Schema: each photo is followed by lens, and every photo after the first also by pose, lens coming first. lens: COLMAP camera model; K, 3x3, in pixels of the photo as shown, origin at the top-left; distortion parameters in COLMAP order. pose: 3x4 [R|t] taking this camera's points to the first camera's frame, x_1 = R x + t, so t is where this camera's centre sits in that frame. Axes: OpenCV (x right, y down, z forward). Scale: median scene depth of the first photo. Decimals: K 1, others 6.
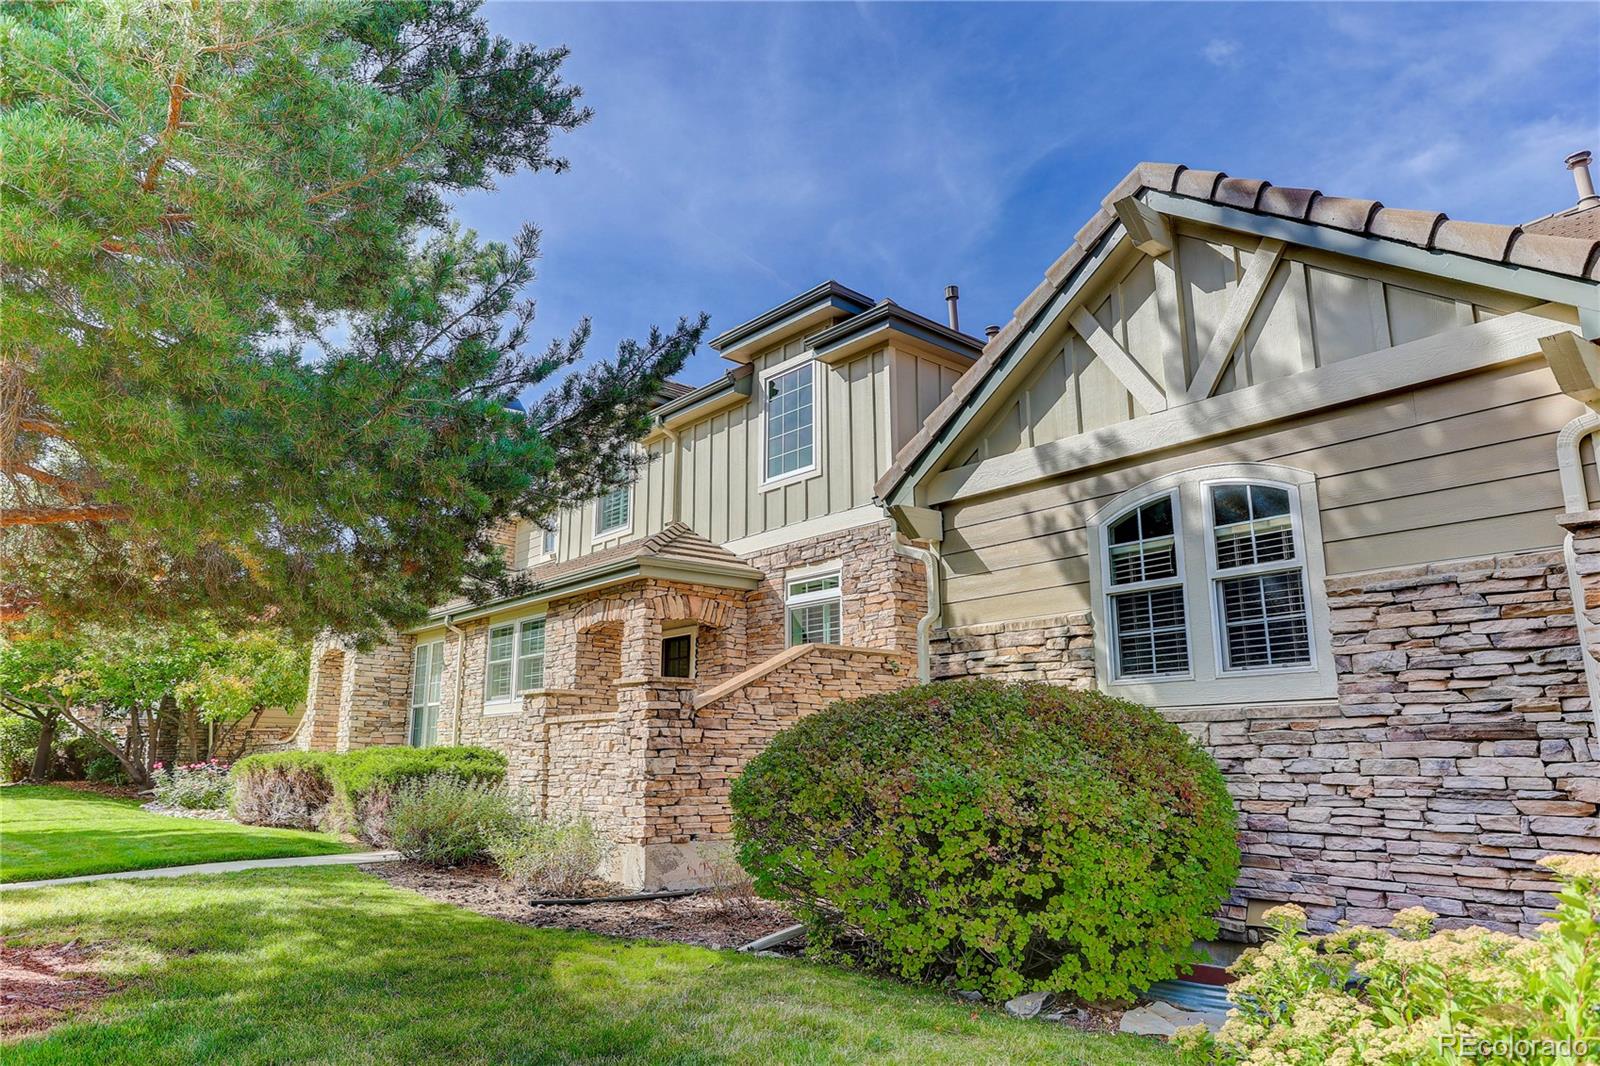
lens RADIAL K [[1060.5, 0, 798.1], [0, 1060.5, 531.2], [0, 0, 1]] dist [-0.000228, 0.001892]
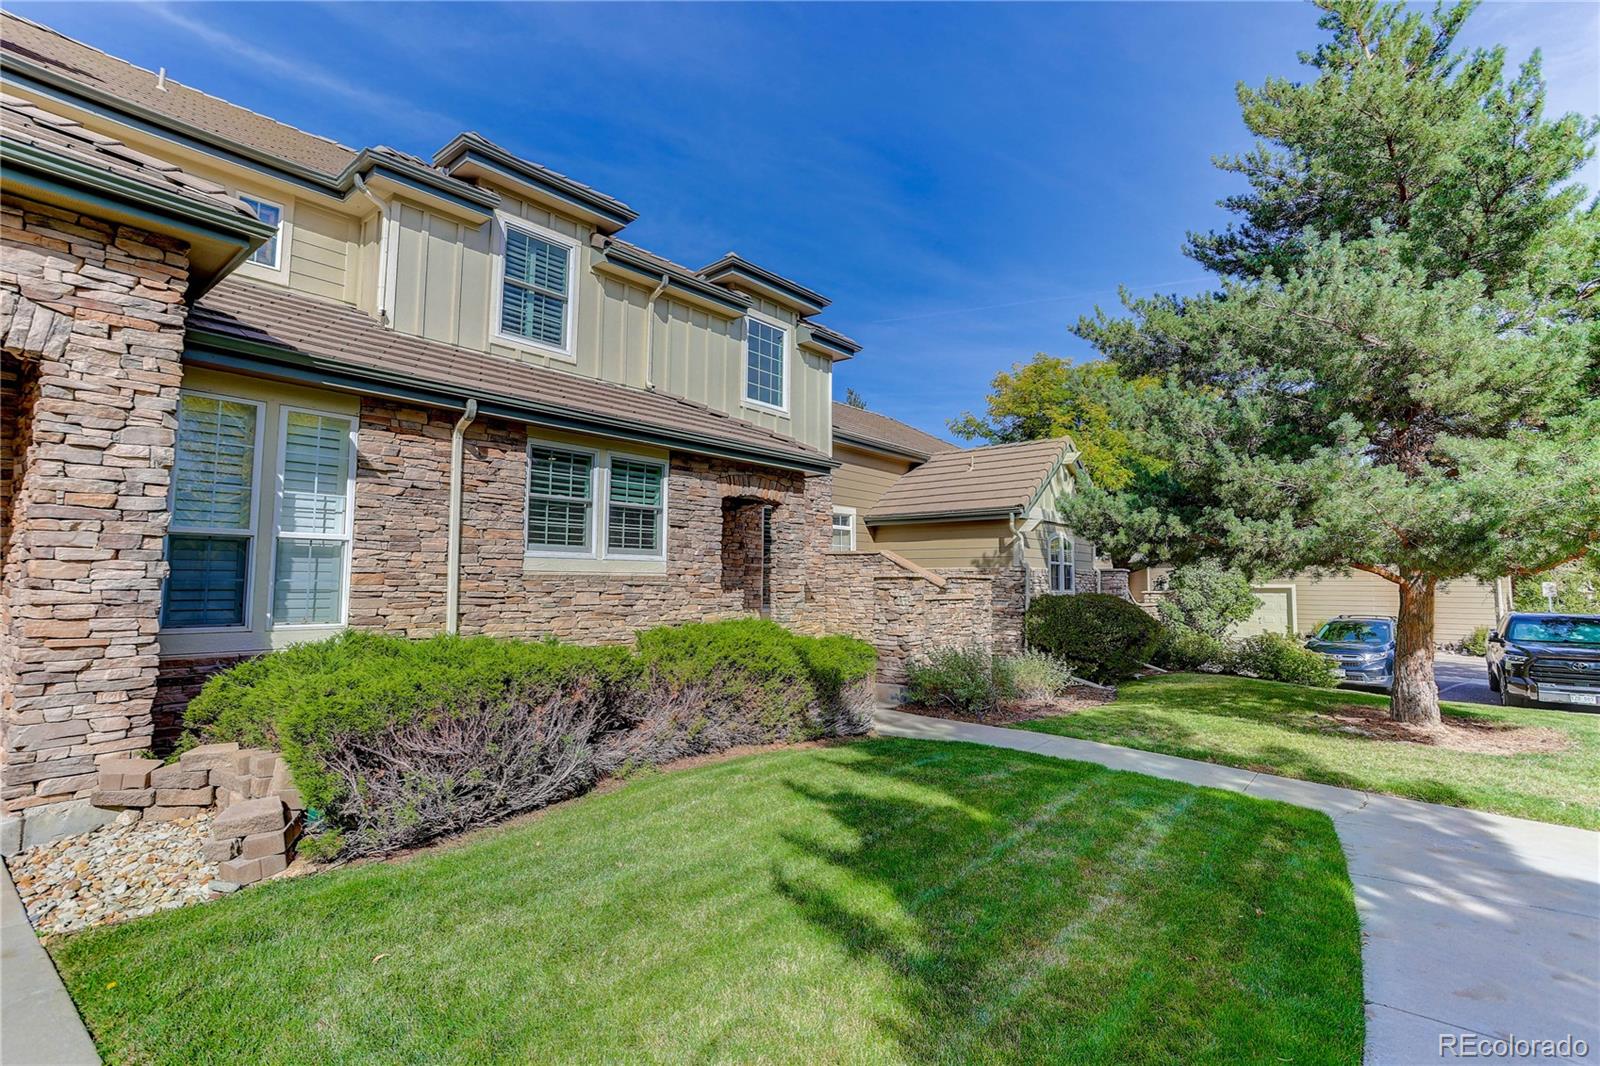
lens RADIAL K [[805.9, 0, 789.2], [0, 805.9, 520.6], [0, 0, 1]] dist [-0.018676, 0.002889]
pose [[-0.158189, 0.077250, 0.984382, -0.940117], [-0.226410, 0.967535, -0.112311, 0.182647], [-0.961101, -0.240640, -0.135563, 1.018093]]
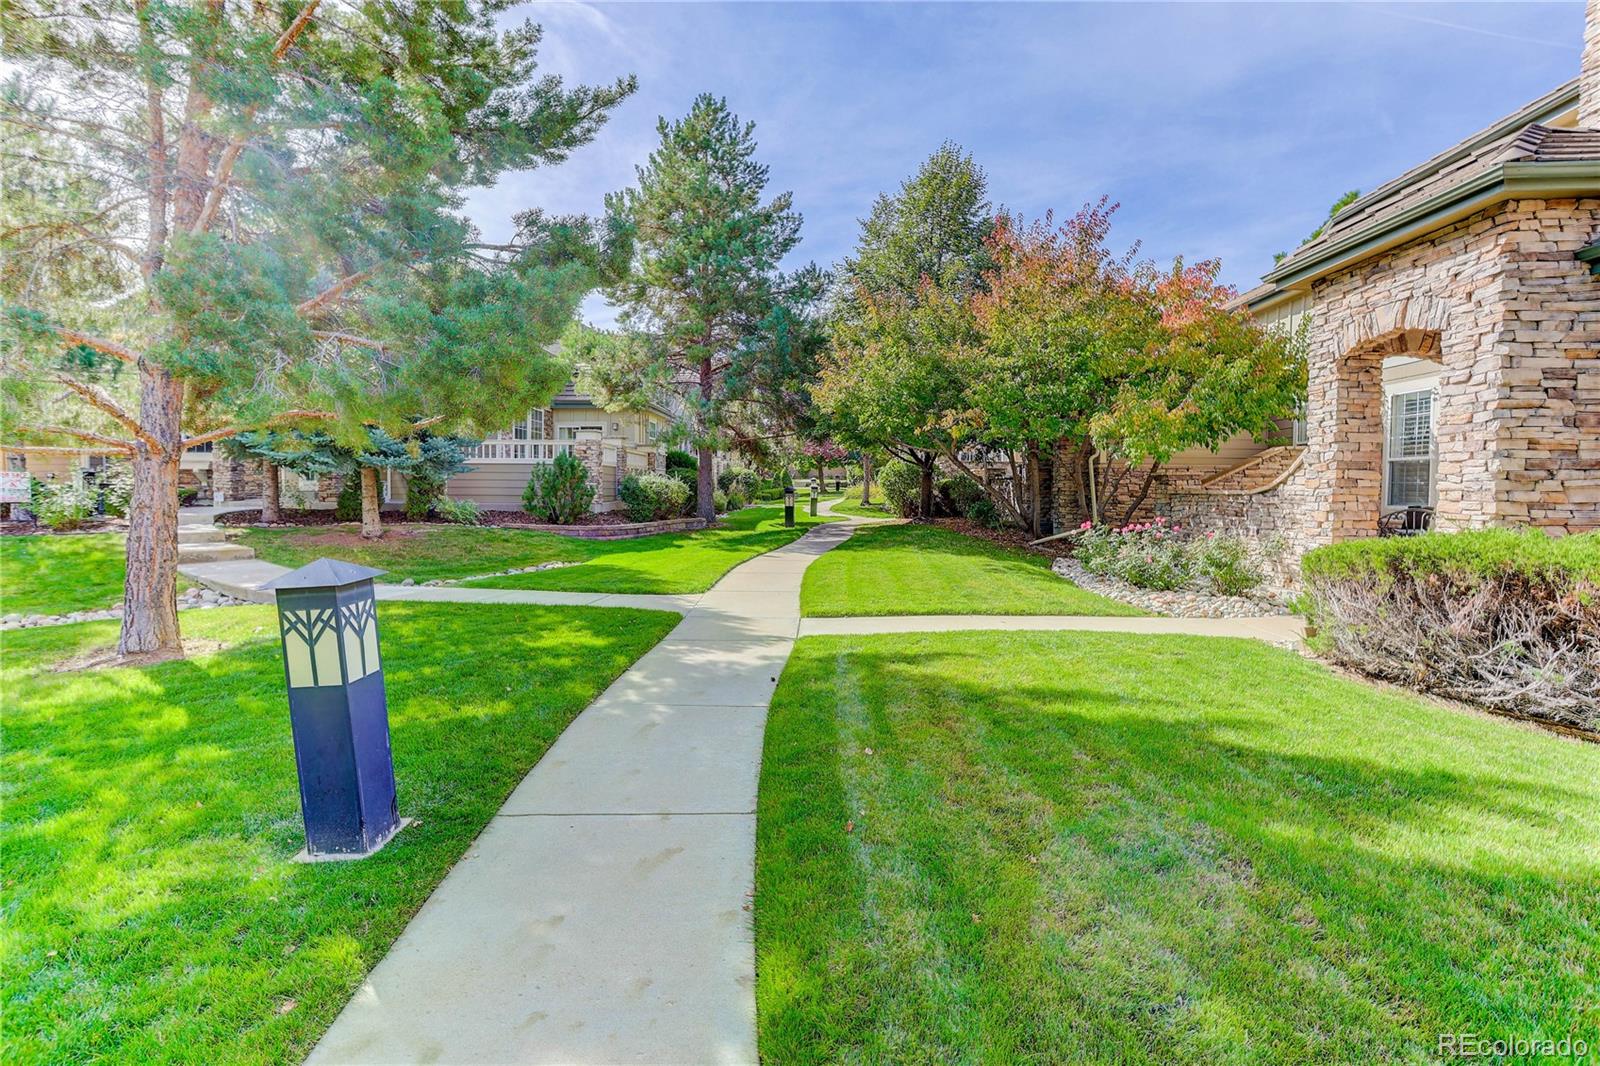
lens RADIAL K [[805.9, 0, 803.2], [0, 805.9, 537.1], [0, 0, 1]] dist [-0.018676, 0.002889]
pose [[0.745980, 0.038070, -0.664879, -0.406317], [0.145774, 0.964820, 0.218799, 0.083523], [0.649818, -0.260142, 0.714187, 0.504871]]
